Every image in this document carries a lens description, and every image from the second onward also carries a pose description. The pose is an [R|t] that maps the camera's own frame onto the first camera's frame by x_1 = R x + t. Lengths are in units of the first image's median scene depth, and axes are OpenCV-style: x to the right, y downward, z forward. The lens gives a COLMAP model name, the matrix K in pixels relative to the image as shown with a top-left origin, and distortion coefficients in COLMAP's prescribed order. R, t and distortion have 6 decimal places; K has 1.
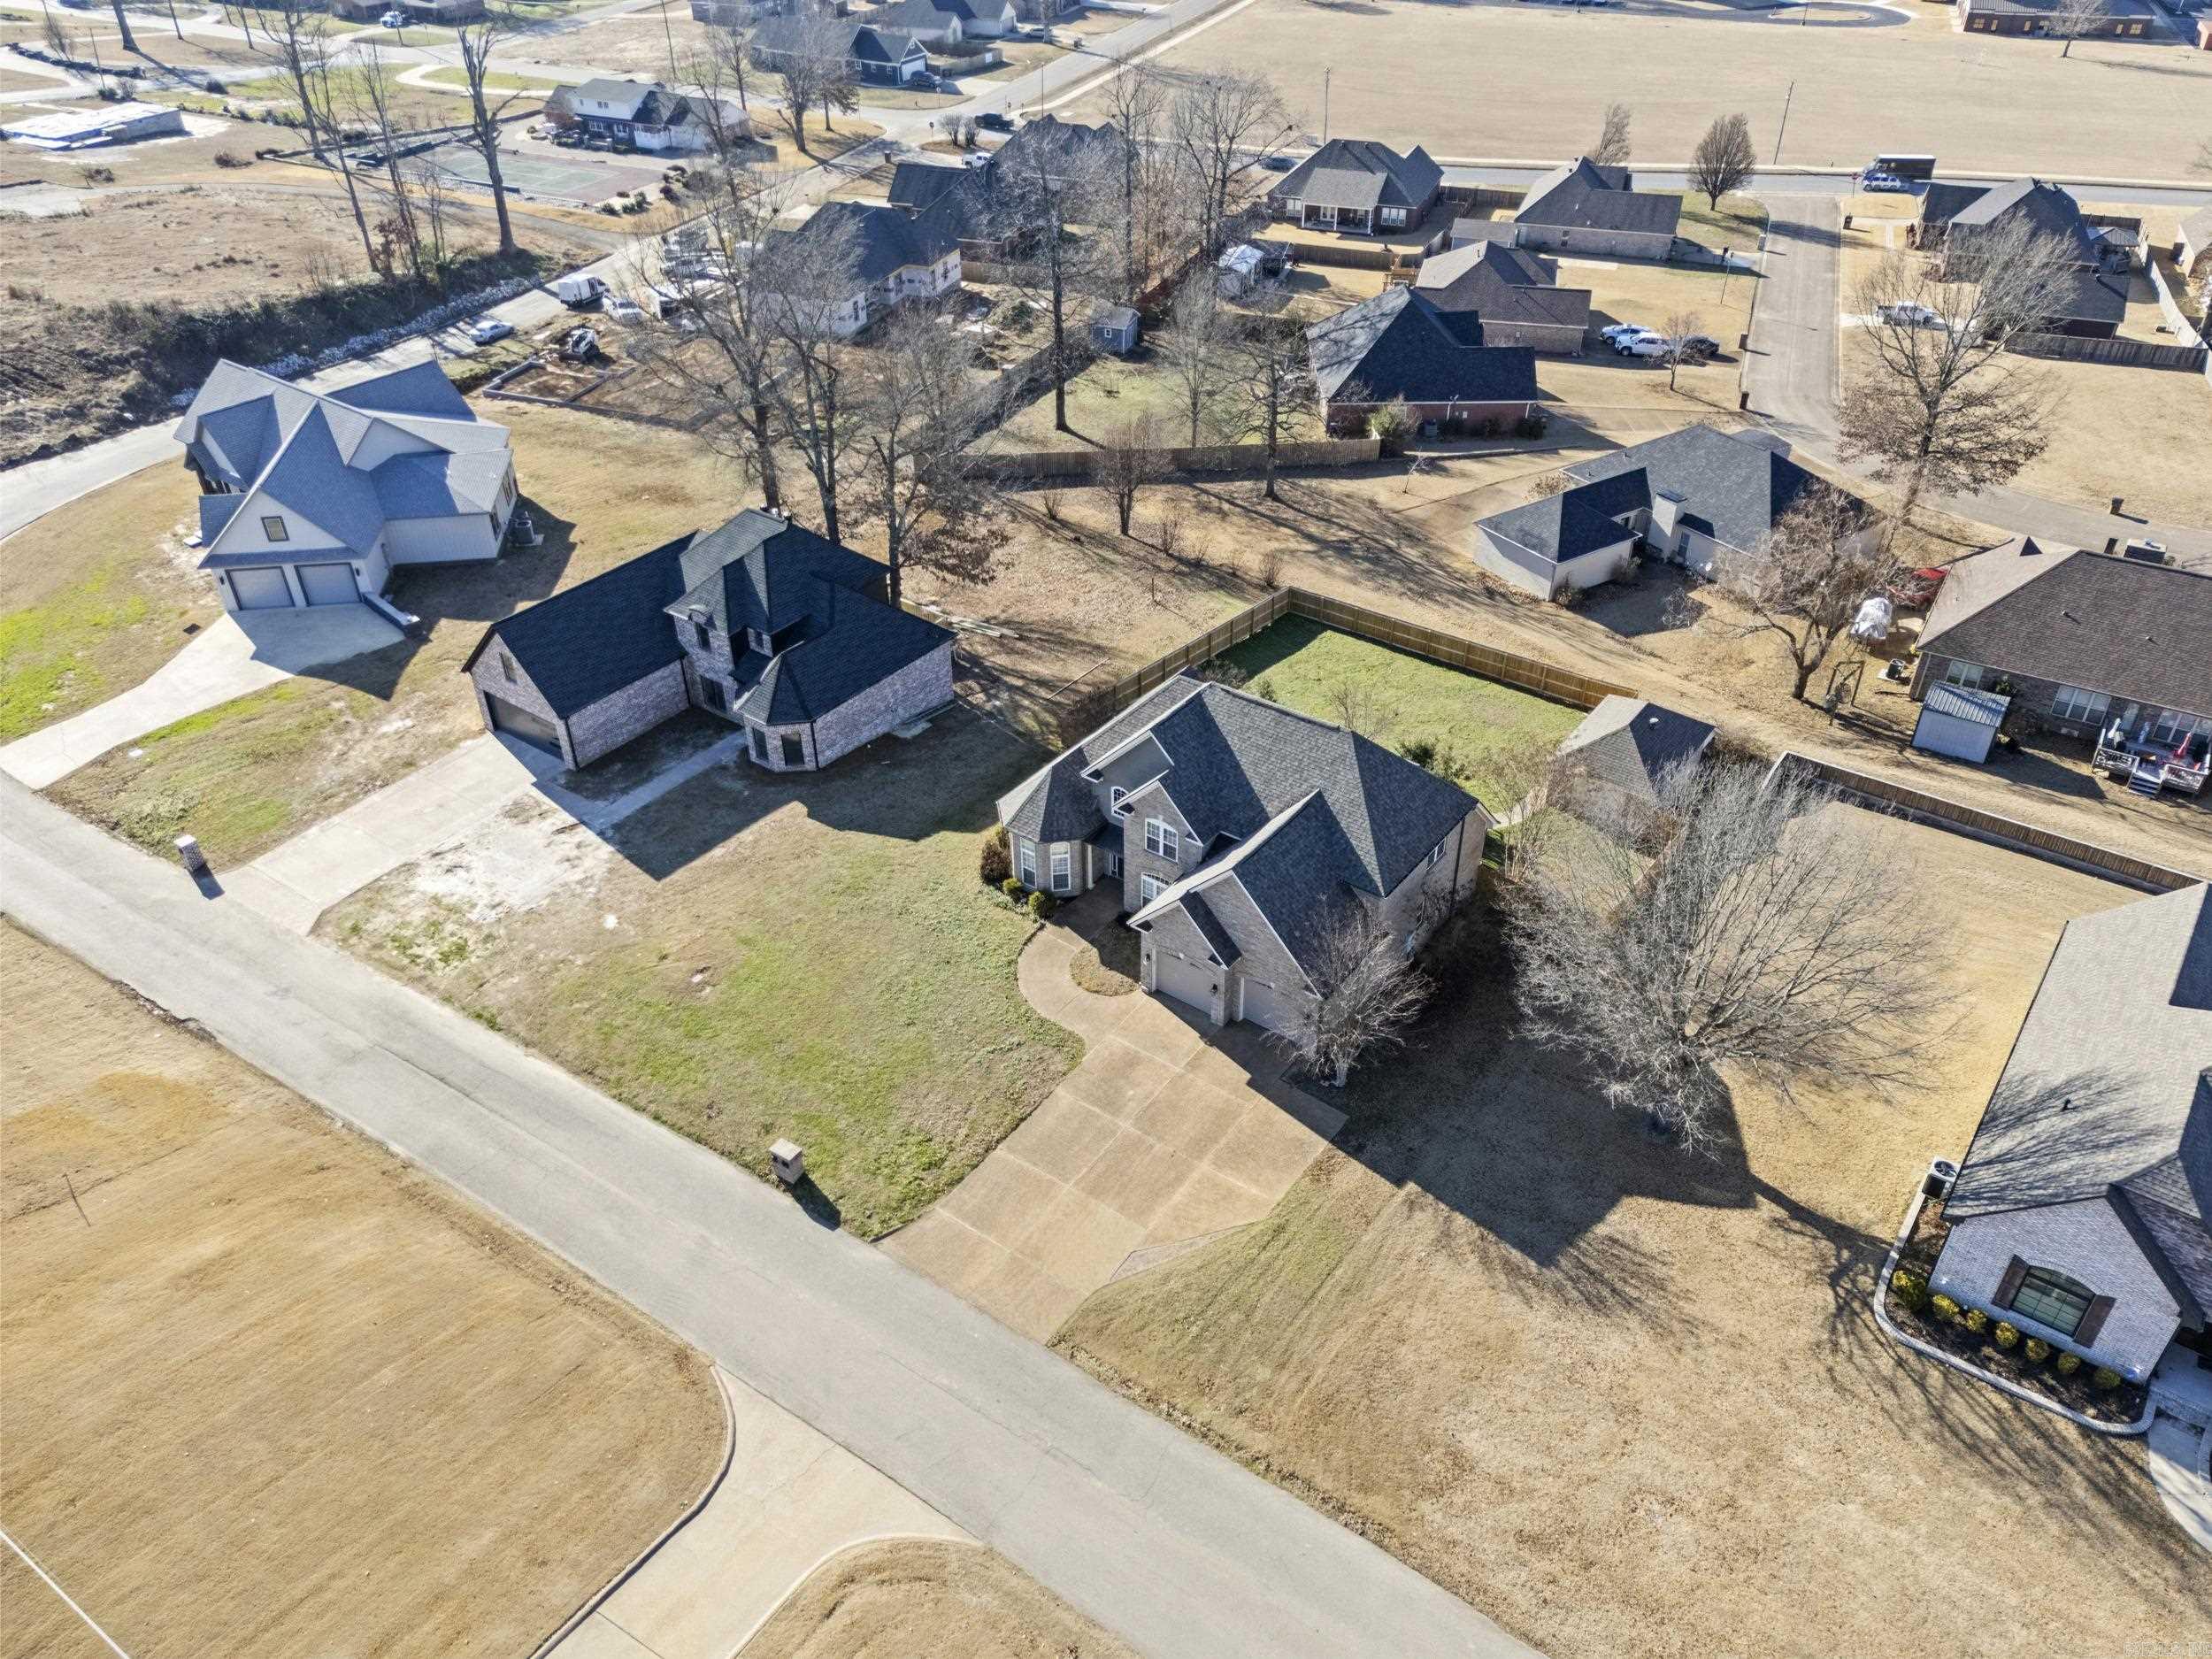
lens RADIAL K [[1634.1, 0, 1105.4], [0, 1634.1, 797.7], [0, 0, 1]] dist [0.073809, -0.064184]
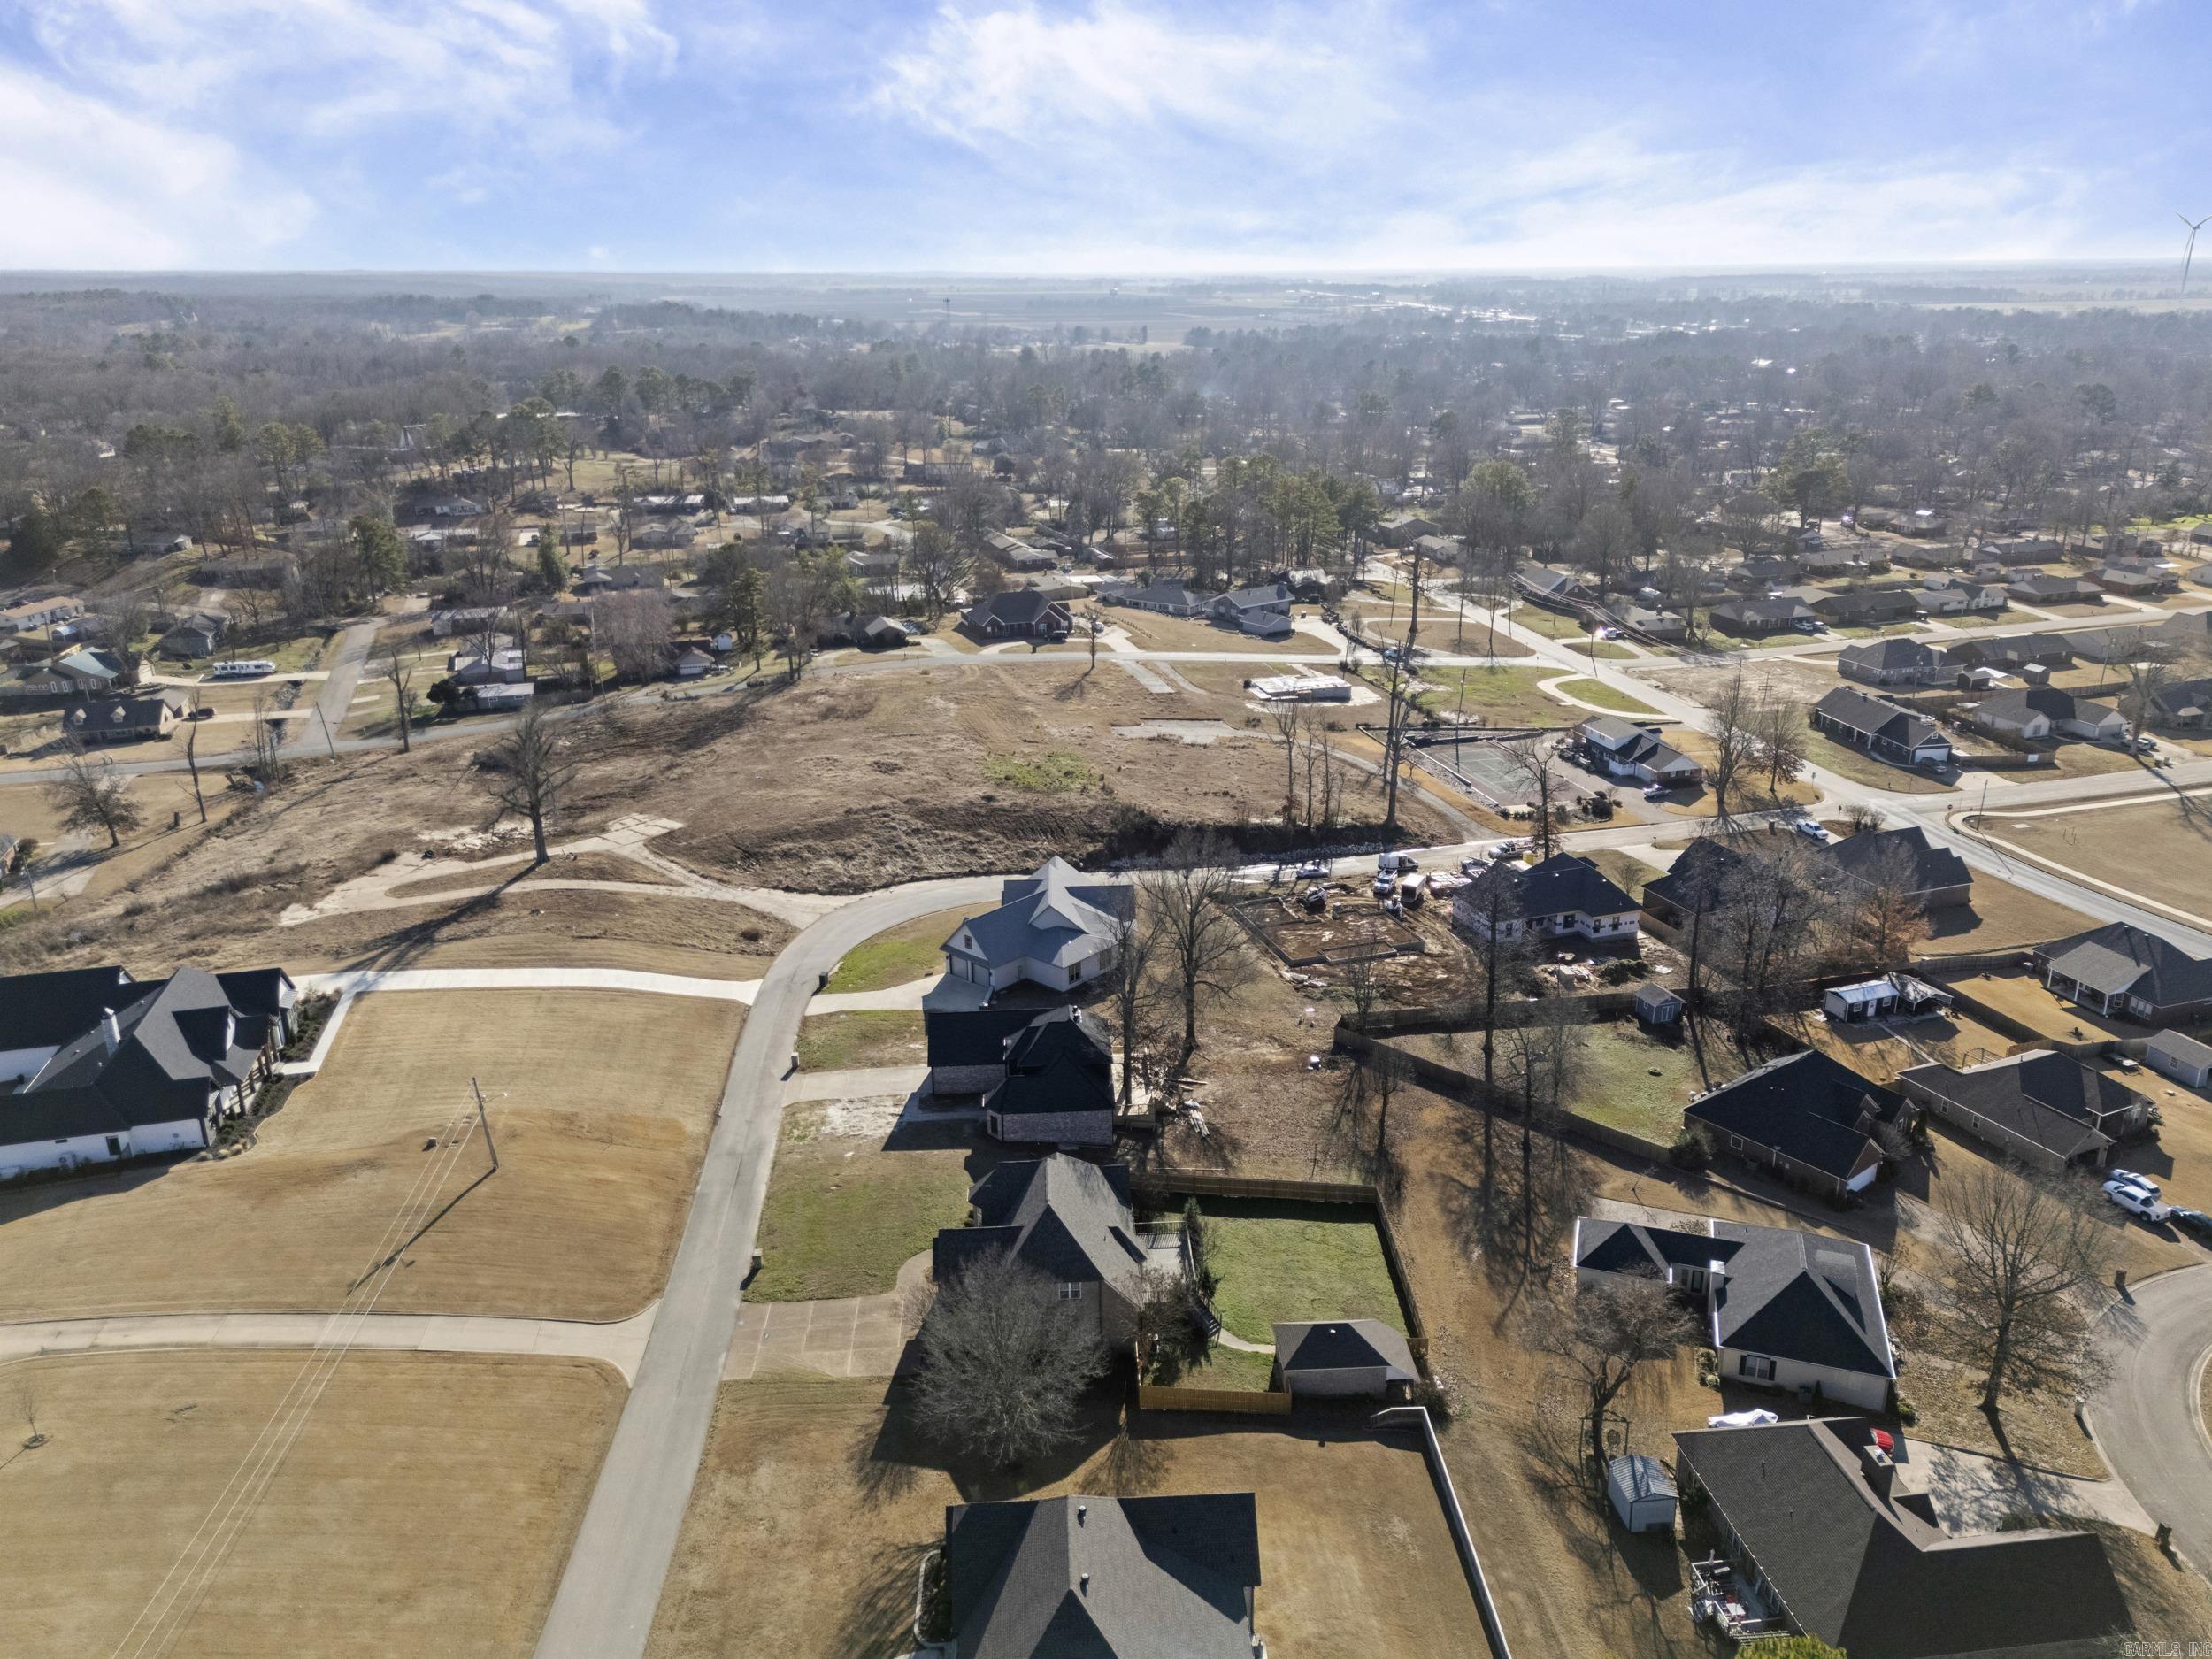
lens RADIAL K [[1631.9, 0, 1154.4], [0, 1631.9, 778.5], [0, 0, 1]] dist [0.094143, -0.111709]
pose [[0.651054, 0.233918, -0.722088, 1.031657], [-0.431823, 0.896517, -0.098920, -0.241578], [0.624225, 0.376217, 0.684693, -0.294744]]
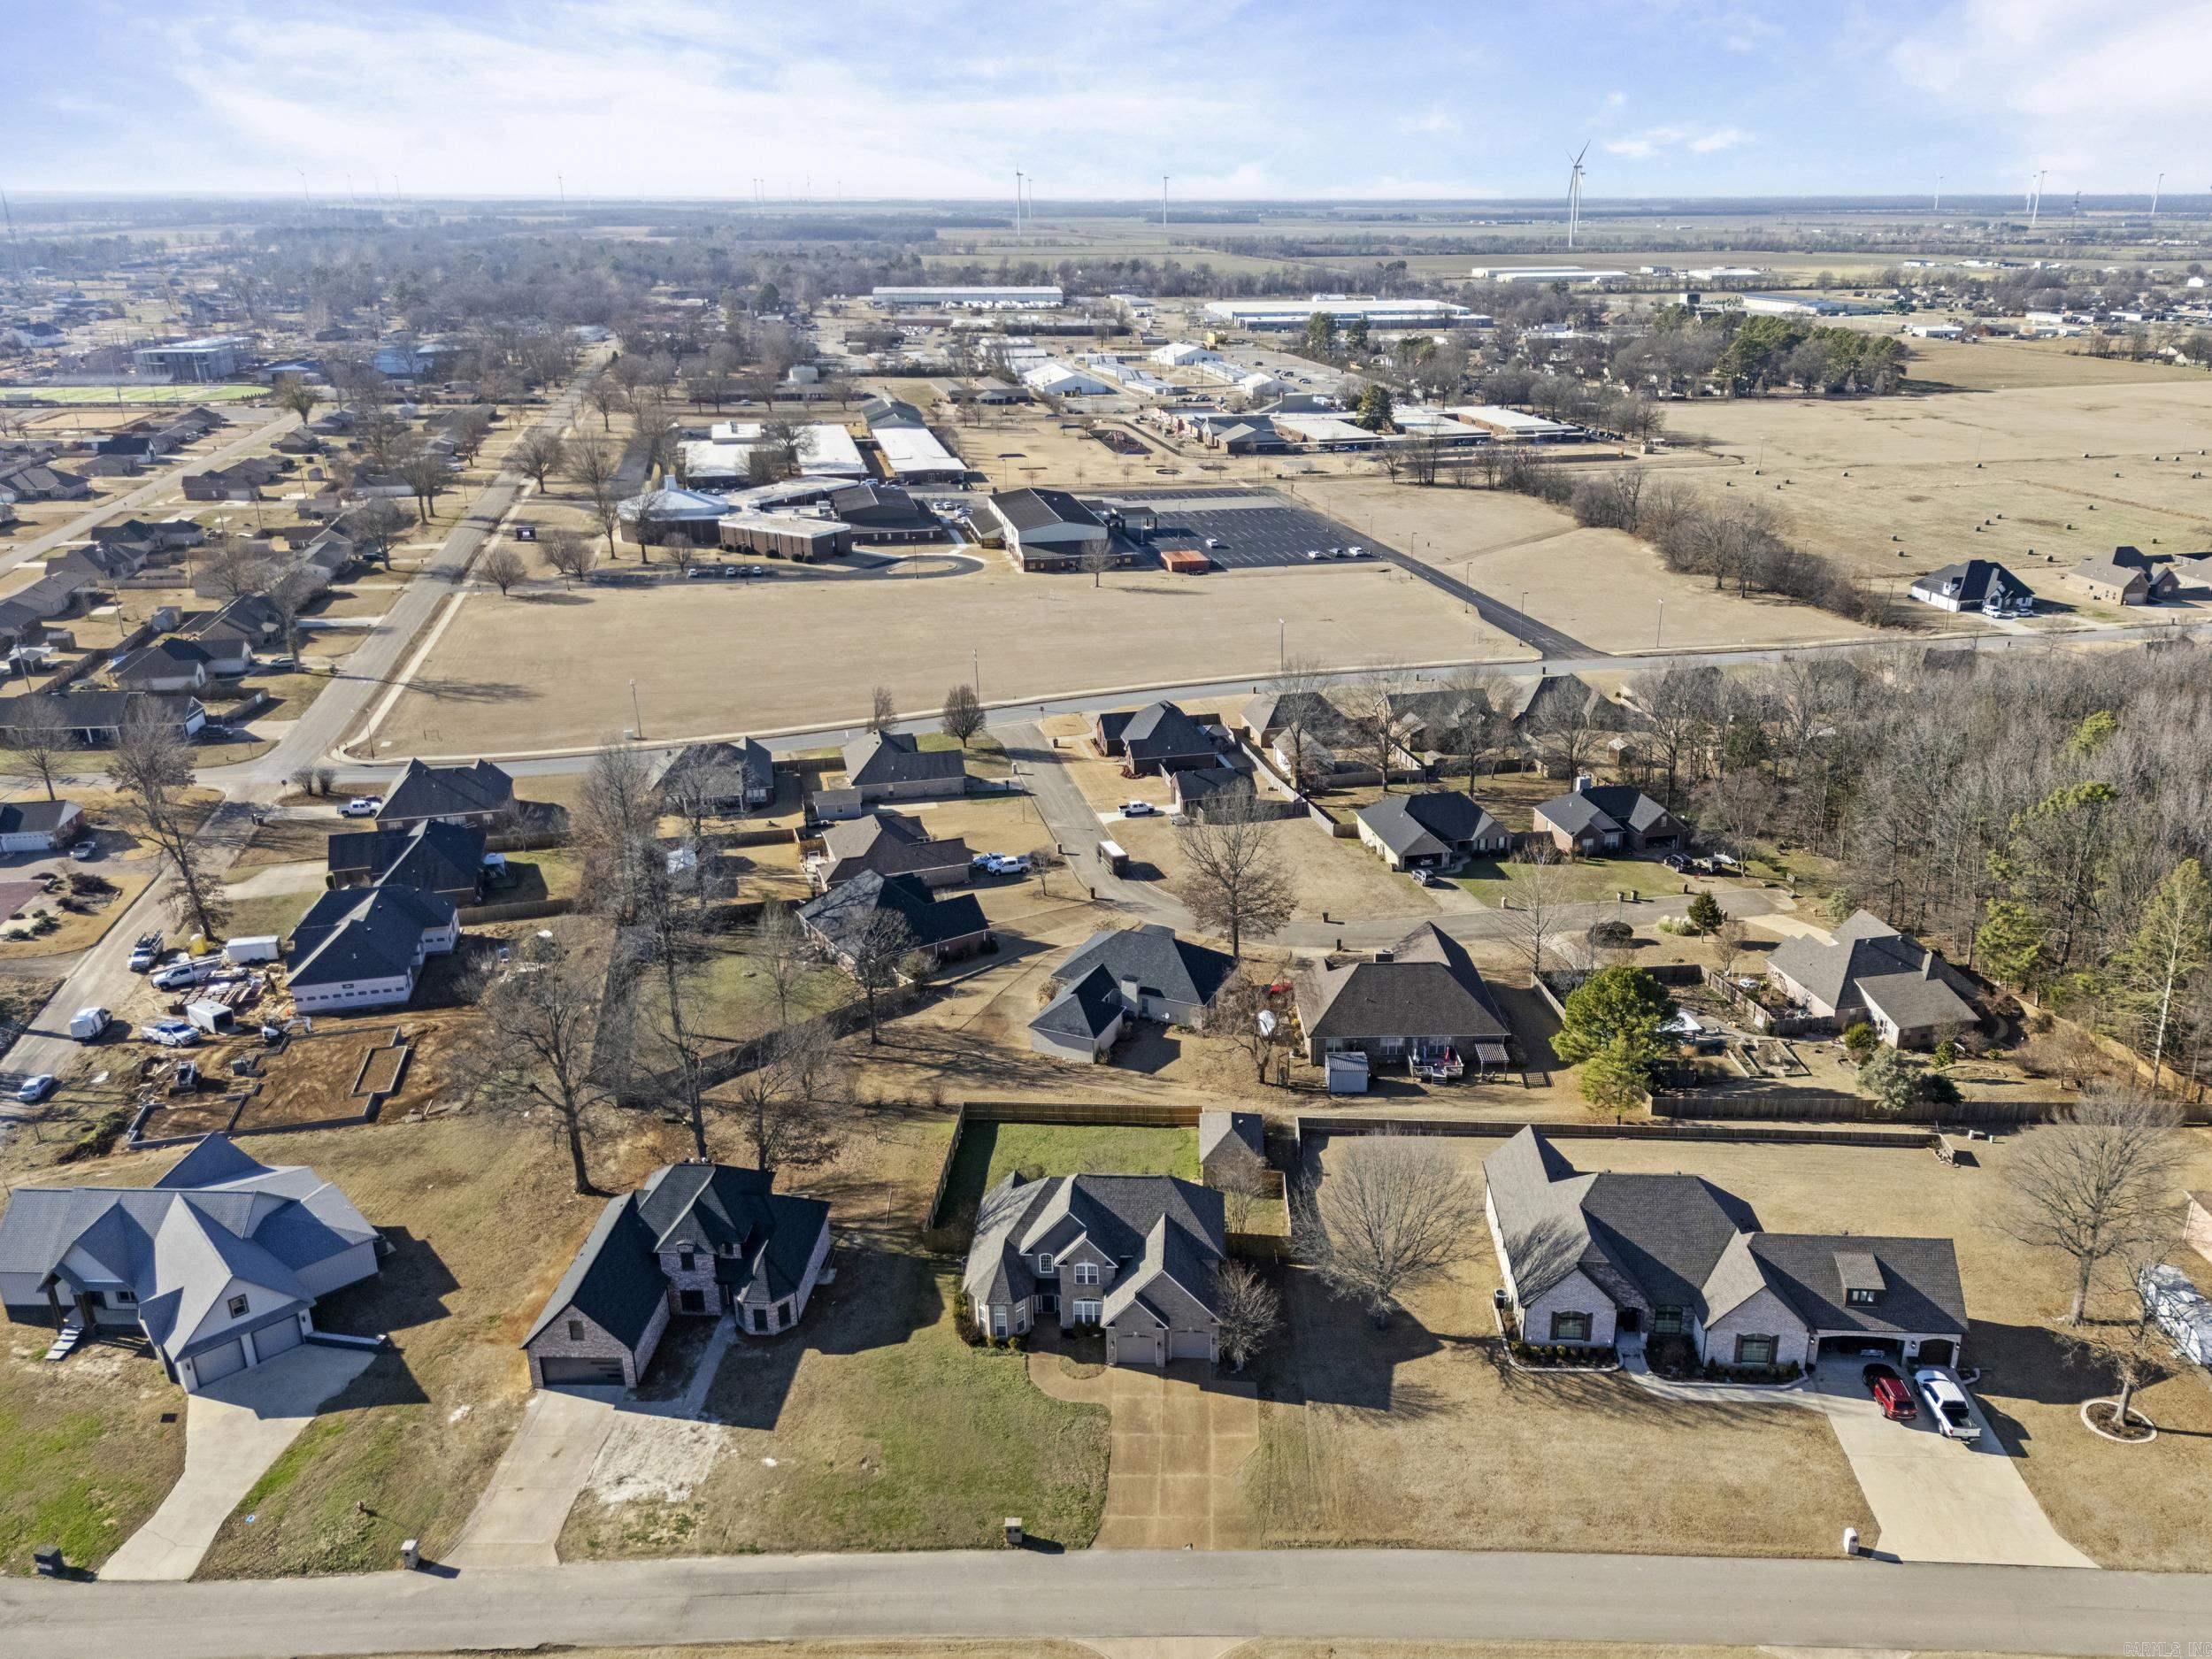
lens RADIAL K [[1631.9, 0, 1154.4], [0, 1631.9, 778.5], [0, 0, 1]] dist [0.094143, -0.111709]
pose [[0.825042, -0.181275, 0.535206, -0.528737], [0.313107, 0.935108, -0.165945, -0.109933], [-0.470394, 0.304488, 0.828261, -0.451787]]
